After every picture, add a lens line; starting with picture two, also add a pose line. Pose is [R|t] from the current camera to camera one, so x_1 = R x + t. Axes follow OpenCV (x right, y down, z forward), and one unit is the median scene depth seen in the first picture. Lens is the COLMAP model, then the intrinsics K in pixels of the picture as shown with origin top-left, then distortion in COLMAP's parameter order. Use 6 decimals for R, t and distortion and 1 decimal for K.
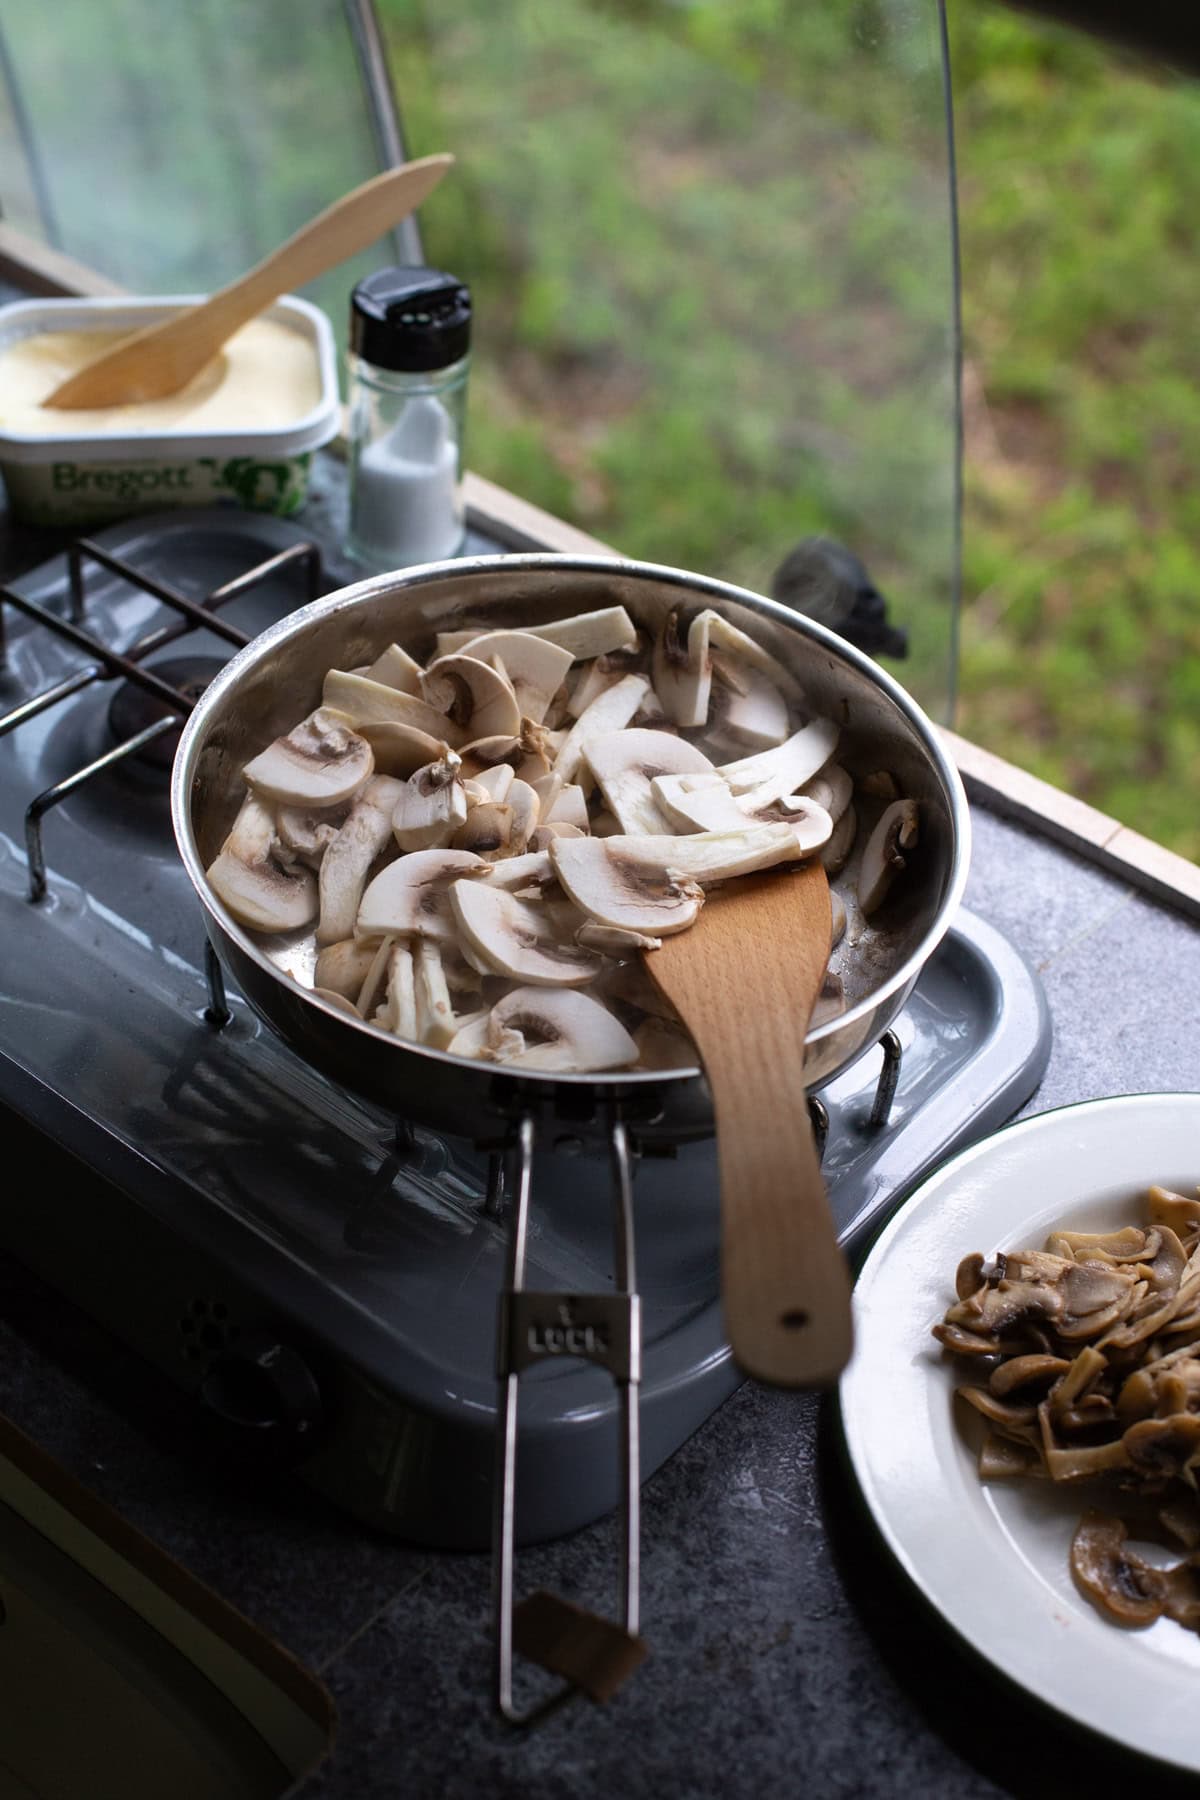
lens RADIAL K [[3055.2, 0, 600.0], [0, 3055.2, 900.0], [0, 0, 1]] dist [-0.016174, -1.072603]
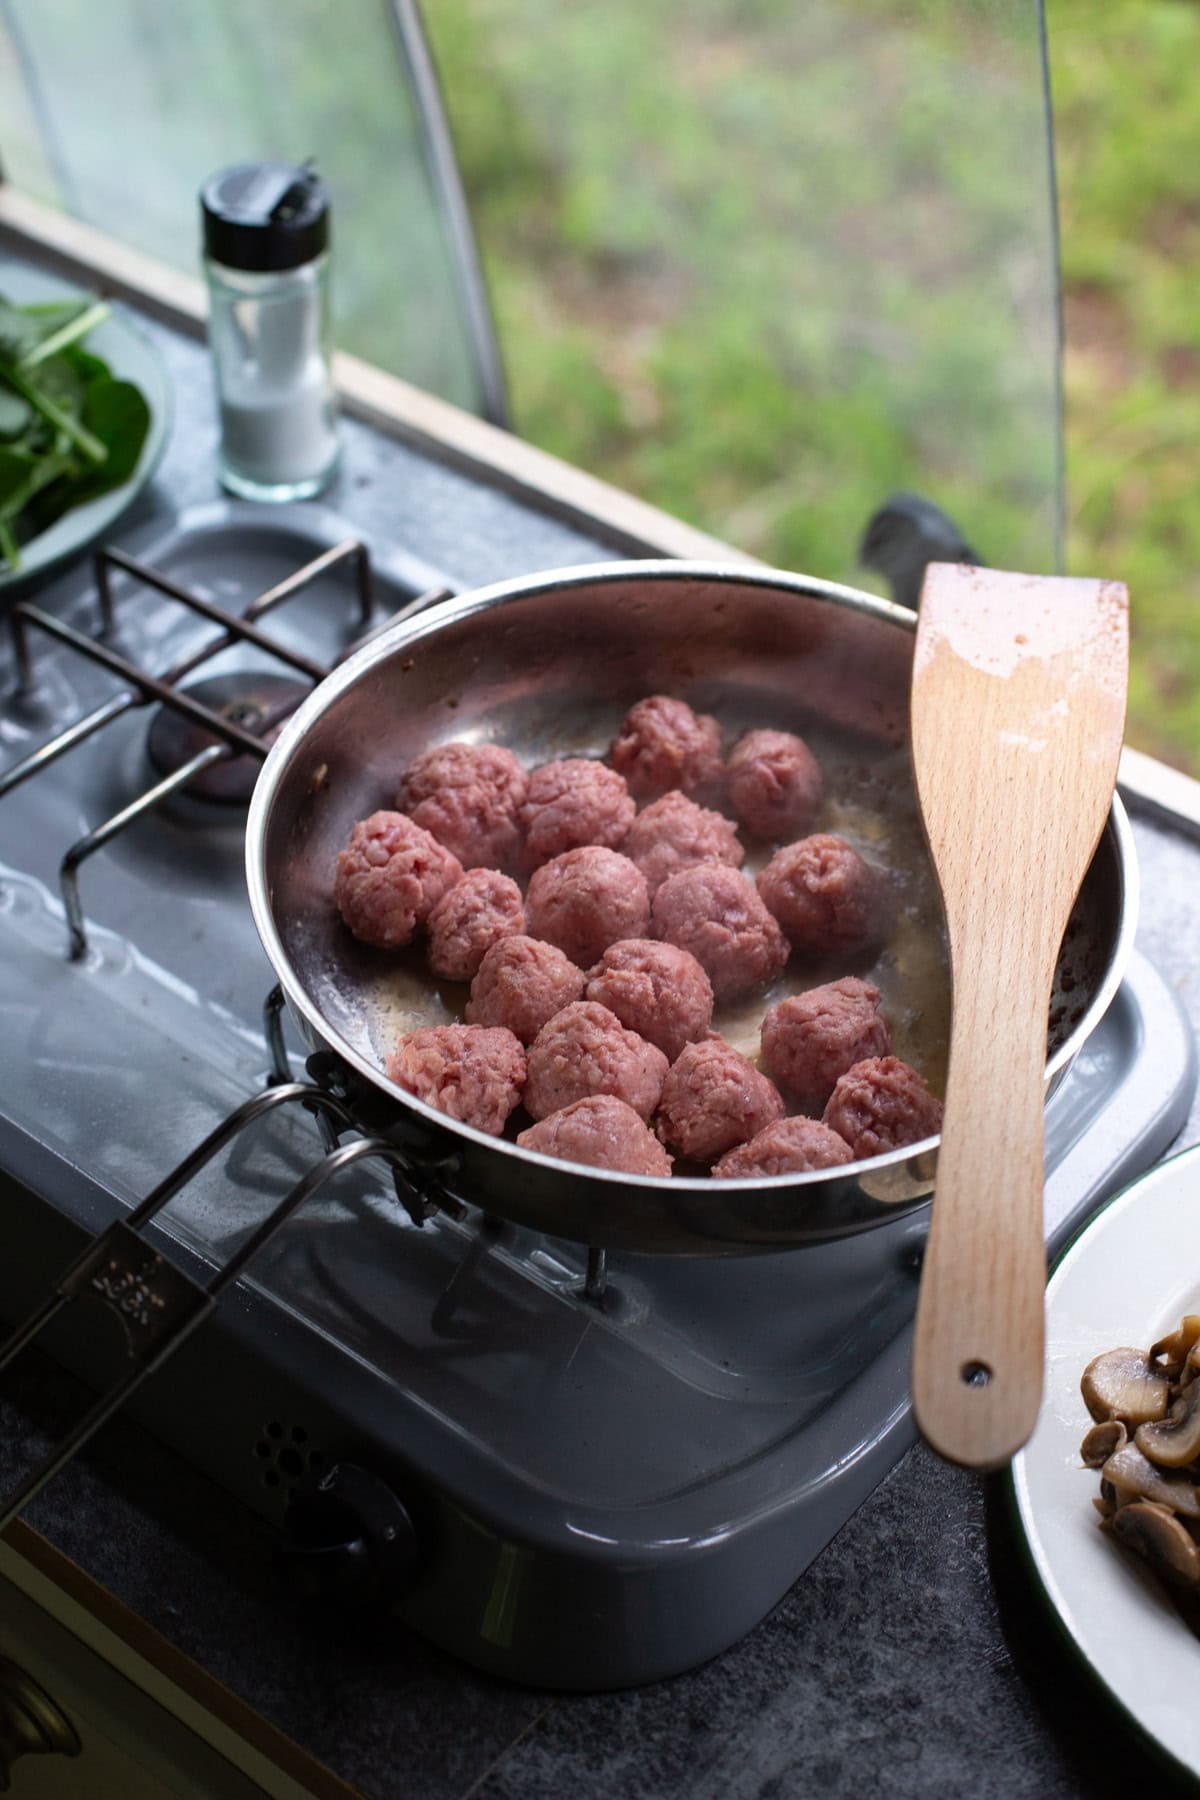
lens RADIAL K [[3055.2, 0, 600.0], [0, 3055.2, 900.0], [0, 0, 1]] dist [-0.016174, -1.072603]
pose [[0.998980, -0.040580, -0.019821, -0.011323], [0.041377, 0.998276, 0.041621, -0.056807], [0.018097, -0.042399, 0.998937, 0.108336]]
